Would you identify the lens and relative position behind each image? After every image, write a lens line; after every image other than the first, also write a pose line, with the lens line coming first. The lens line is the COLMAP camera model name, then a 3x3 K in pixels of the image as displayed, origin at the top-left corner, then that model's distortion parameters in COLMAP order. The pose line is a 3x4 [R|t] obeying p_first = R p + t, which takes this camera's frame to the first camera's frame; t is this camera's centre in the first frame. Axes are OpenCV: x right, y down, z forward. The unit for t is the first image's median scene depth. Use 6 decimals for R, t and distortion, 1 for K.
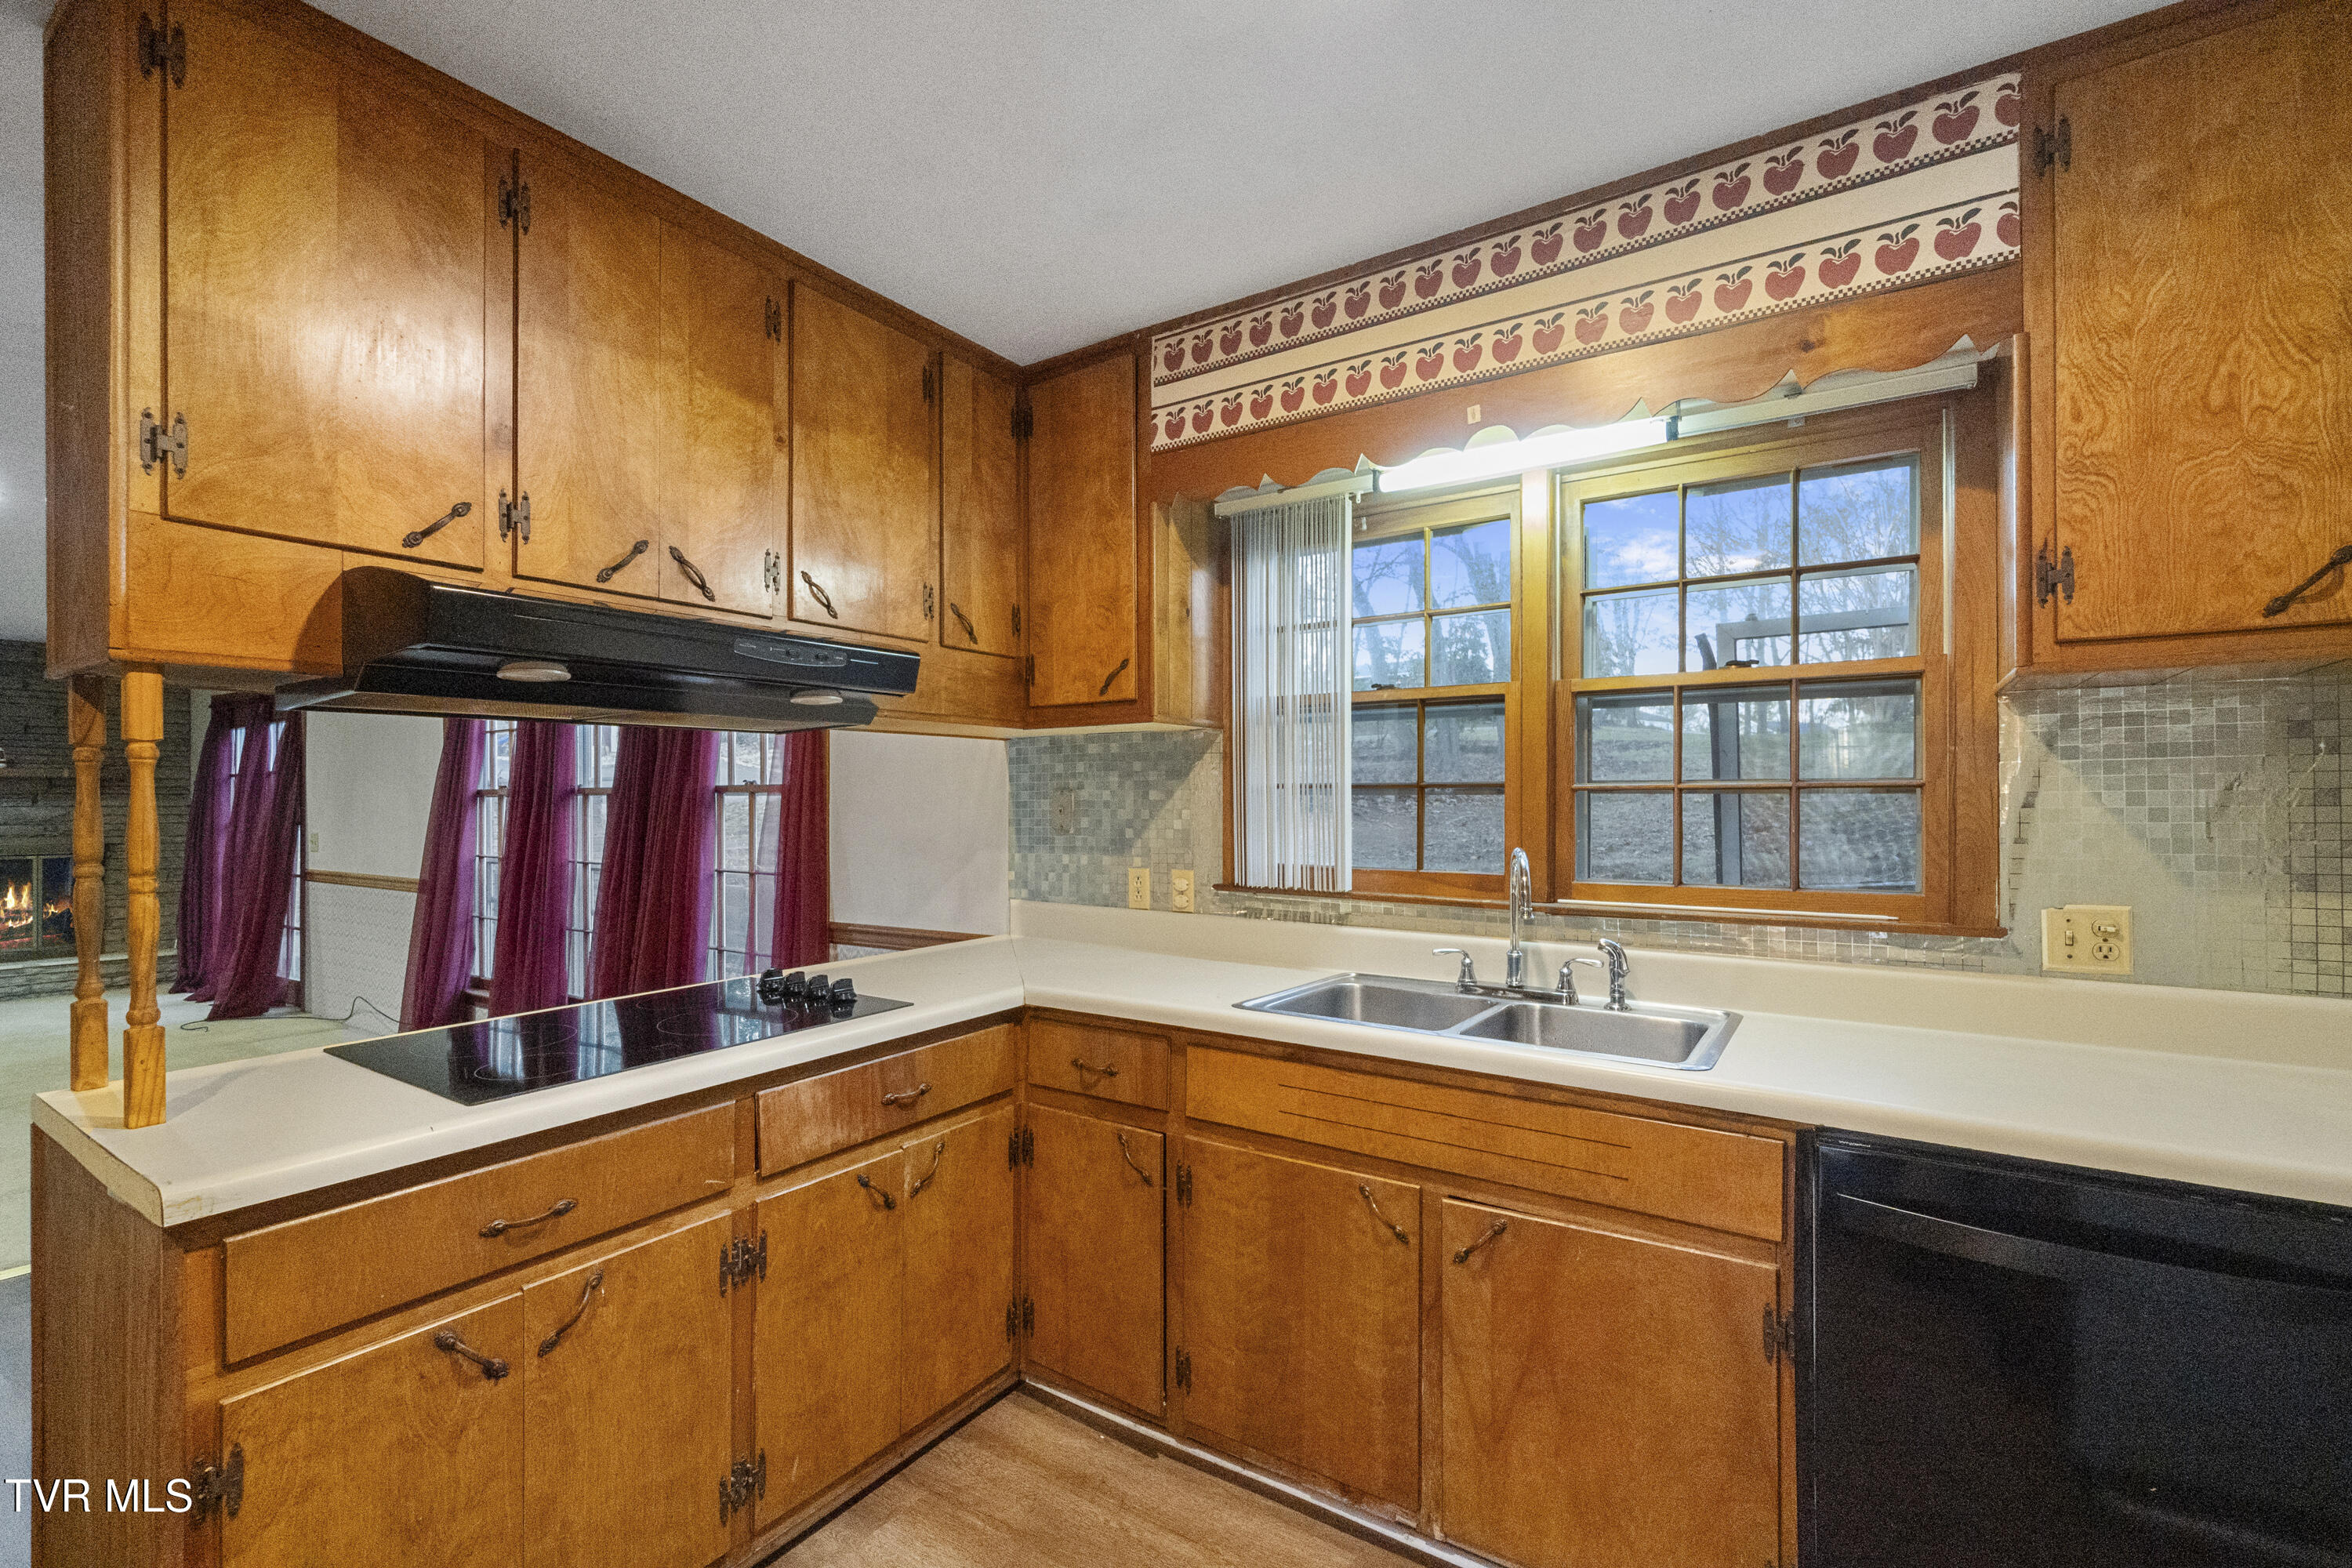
lens RADIAL K [[1041.3, 0, 1169.3], [0, 1041.3, 791.9], [0, 0, 1]] dist [-0.002368, -0.000403]
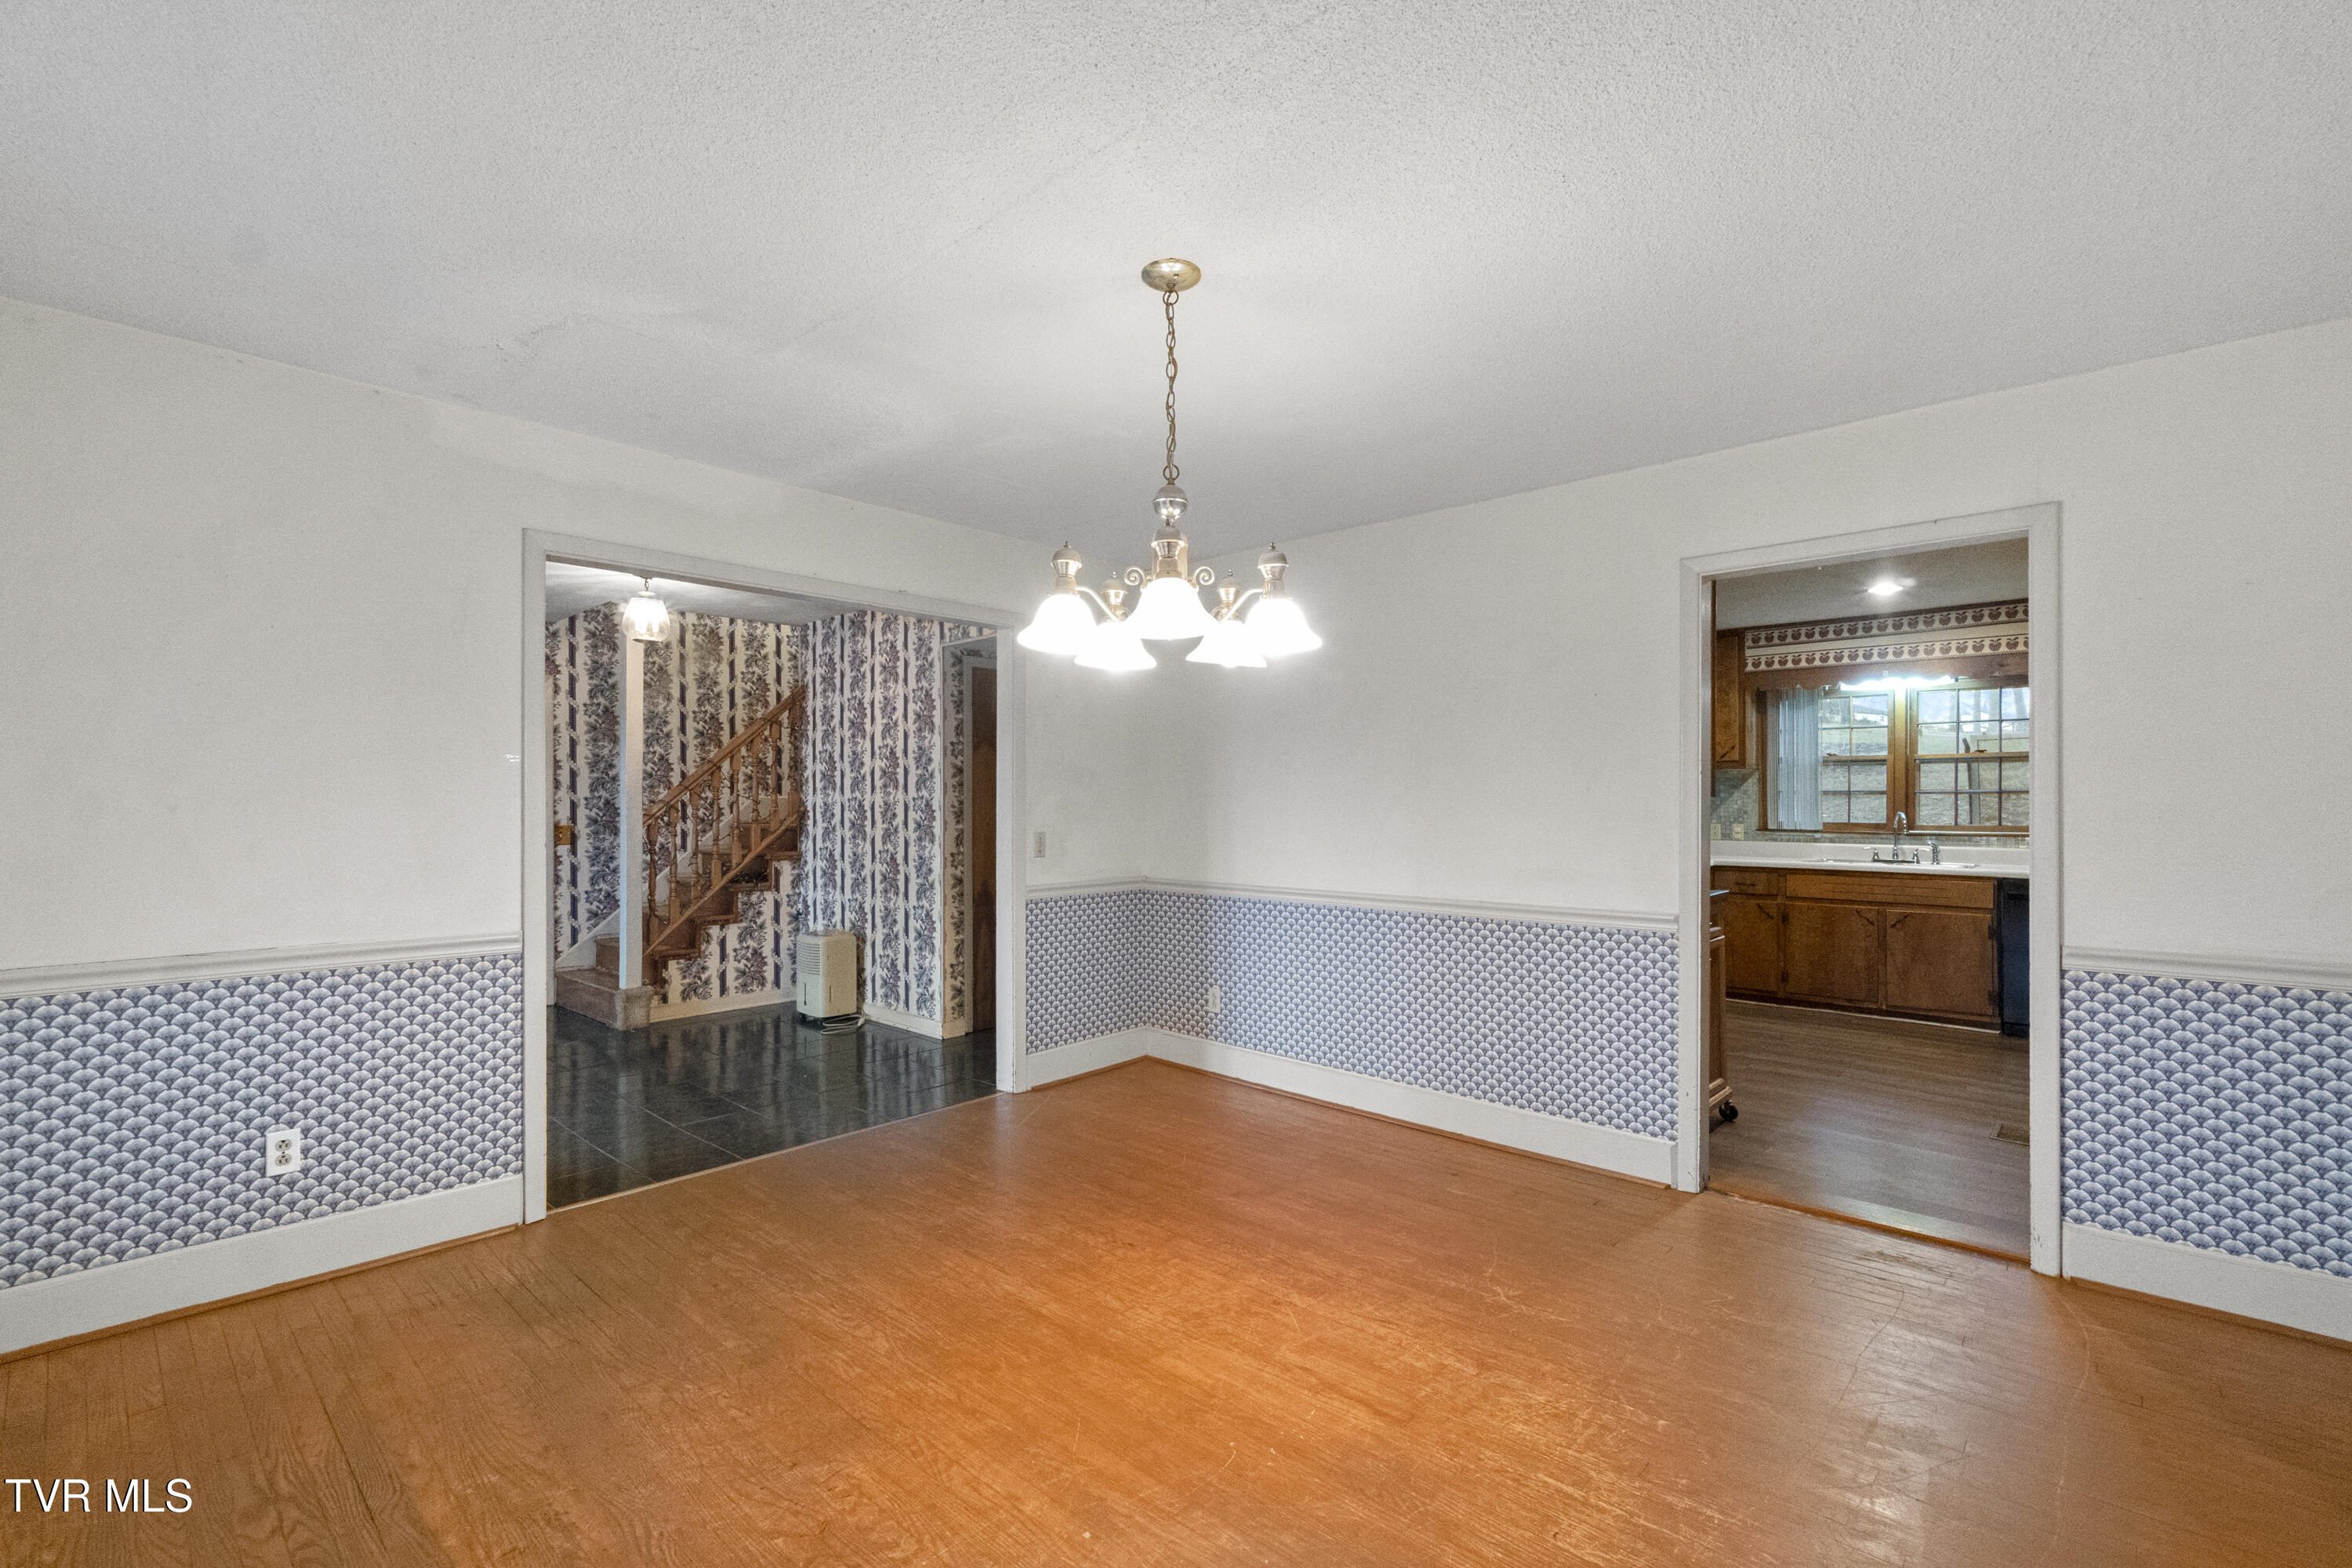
lens RADIAL K [[1023.0, 0, 1176.0], [0, 1023.0, 784.0], [0, 0, 1]] dist [-0.000715, -0.000266]
pose [[0.987725, 0.004418, -0.156143, -1.257052], [-0.005606, 0.999959, -0.007172, 0.002558], [0.156105, 0.007960, 0.987708, -2.232912]]
